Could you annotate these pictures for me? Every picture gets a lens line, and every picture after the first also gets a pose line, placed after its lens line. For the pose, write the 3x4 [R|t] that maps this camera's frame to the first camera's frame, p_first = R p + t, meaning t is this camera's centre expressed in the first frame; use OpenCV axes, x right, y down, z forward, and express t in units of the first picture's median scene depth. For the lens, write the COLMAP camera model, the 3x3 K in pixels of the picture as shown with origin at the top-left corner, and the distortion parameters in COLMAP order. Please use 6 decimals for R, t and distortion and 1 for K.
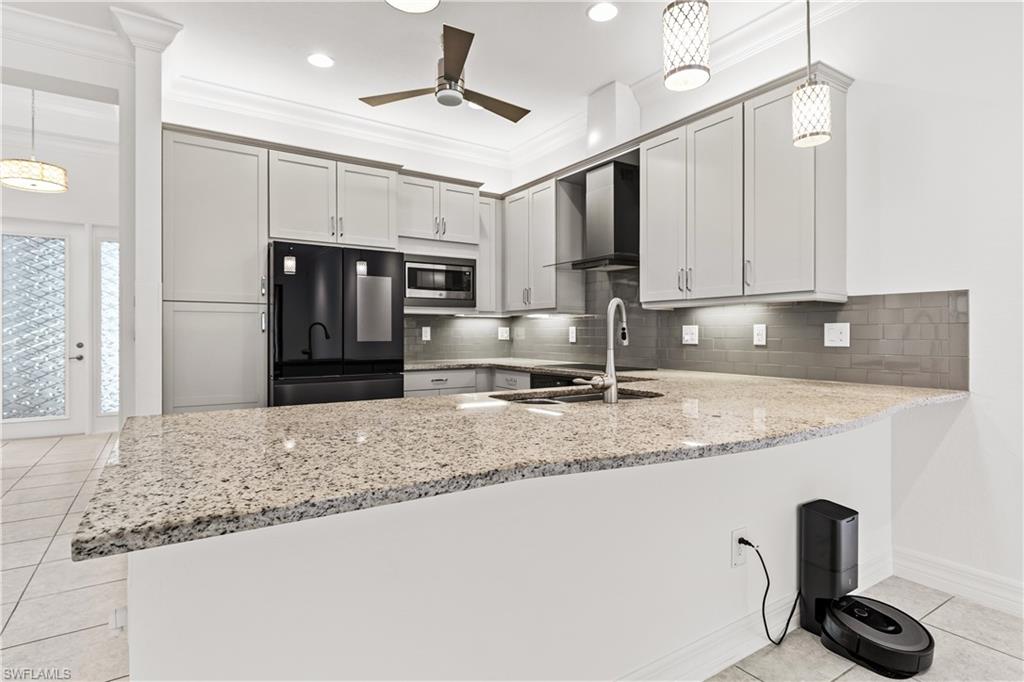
lens RADIAL K [[527.4, 0, 510.1], [0, 527.4, 336.9], [0, 0, 1]] dist [-0.007511, 0.004950]
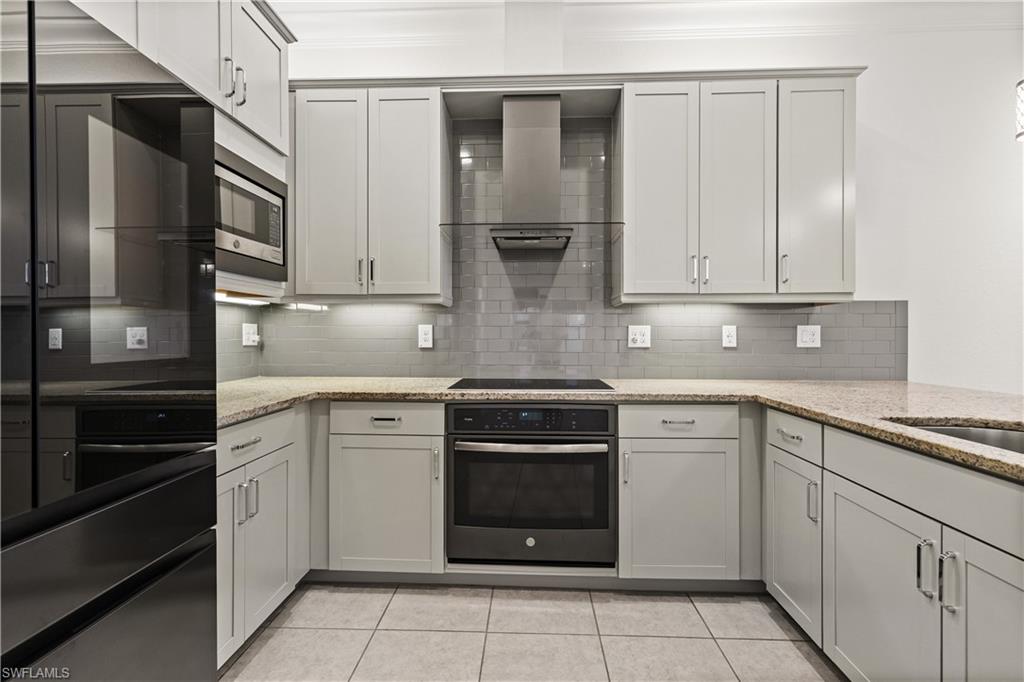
lens RADIAL K [[461.3, 0, 515.3], [0, 461.3, 336.2], [0, 0, 1]] dist [0.007536, -0.001096]
pose [[0.575364, -0.001803, 0.817895, -0.350990], [0.003628, 0.999993, -0.000348, -0.004289], [-0.817889, 0.003168, 0.575367, 0.677870]]
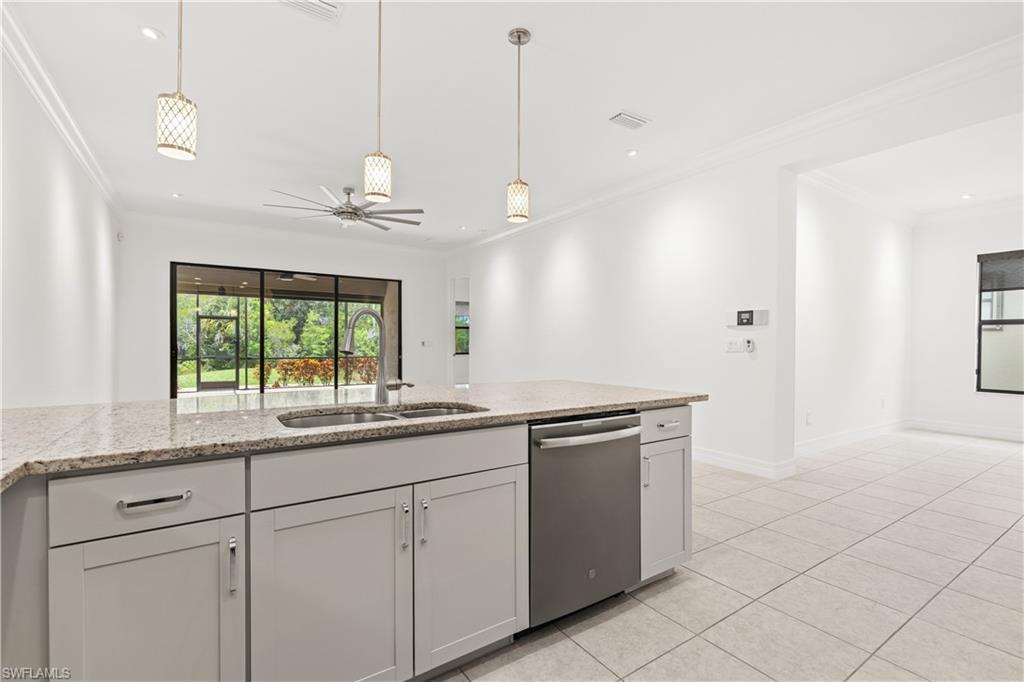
lens RADIAL K [[461.3, 0, 511.6], [0, 461.3, 352.1], [0, 0, 1]] dist [0.007536, -0.001096]
pose [[-0.999802, -0.004286, -0.019444, -0.031295], [-0.004774, 0.999674, 0.025099, -0.005076], [0.019330, 0.025187, -0.999496, 1.009097]]
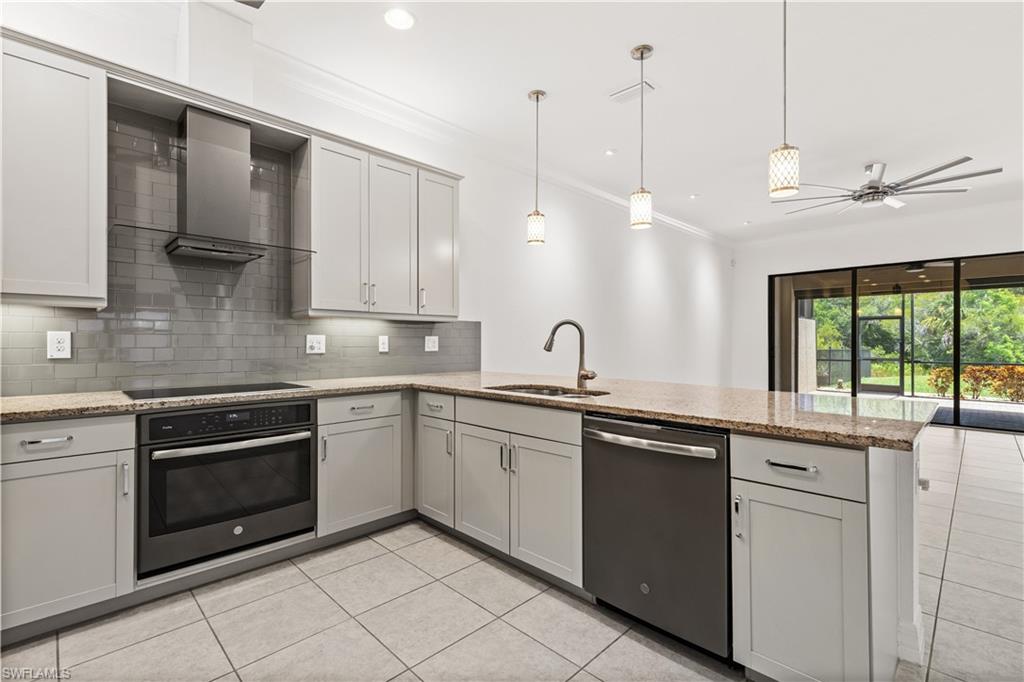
lens RADIAL K [[461.3, 0, 518.7], [0, 461.3, 340.2], [0, 0, 1]] dist [0.007536, -0.001096]
pose [[-0.215736, 0.004523, 0.976441, -0.559145], [0.004551, 0.999983, -0.003627, -0.005935], [-0.976441, 0.003661, -0.215753, 0.747317]]
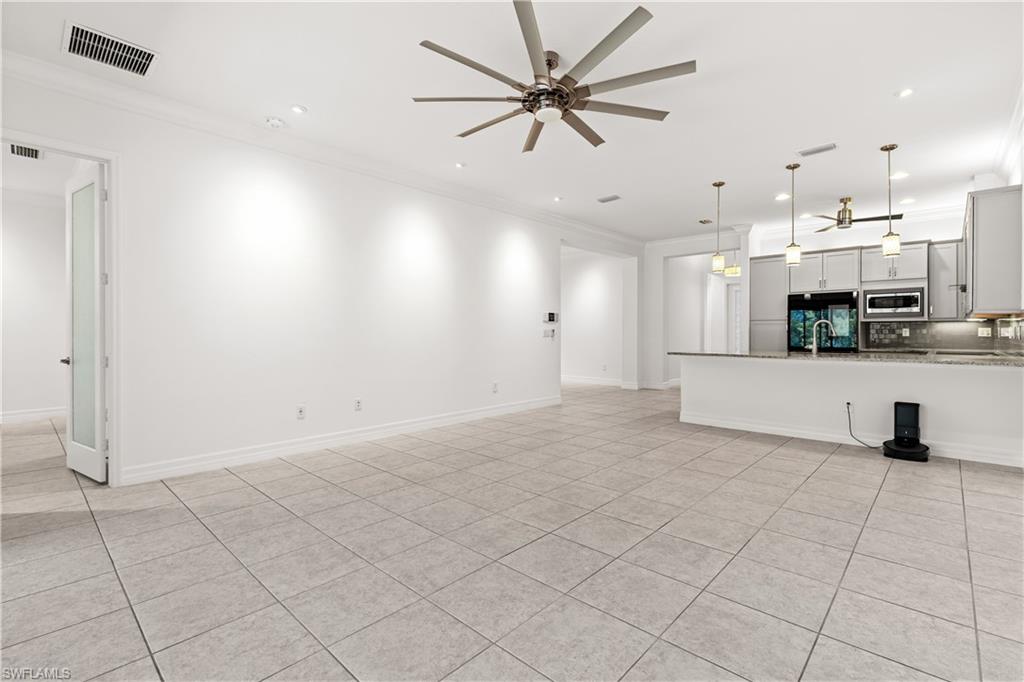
lens RADIAL K [[461.3, 0, 516.0], [0, 461.3, 335.0], [0, 0, 1]] dist [0.007536, -0.001096]
pose [[0.247473, 0.005204, -0.968881, 1.207386], [-0.006056, 0.999974, 0.003824, 0.005360], [0.968876, 0.004921, 0.247498, -0.694062]]
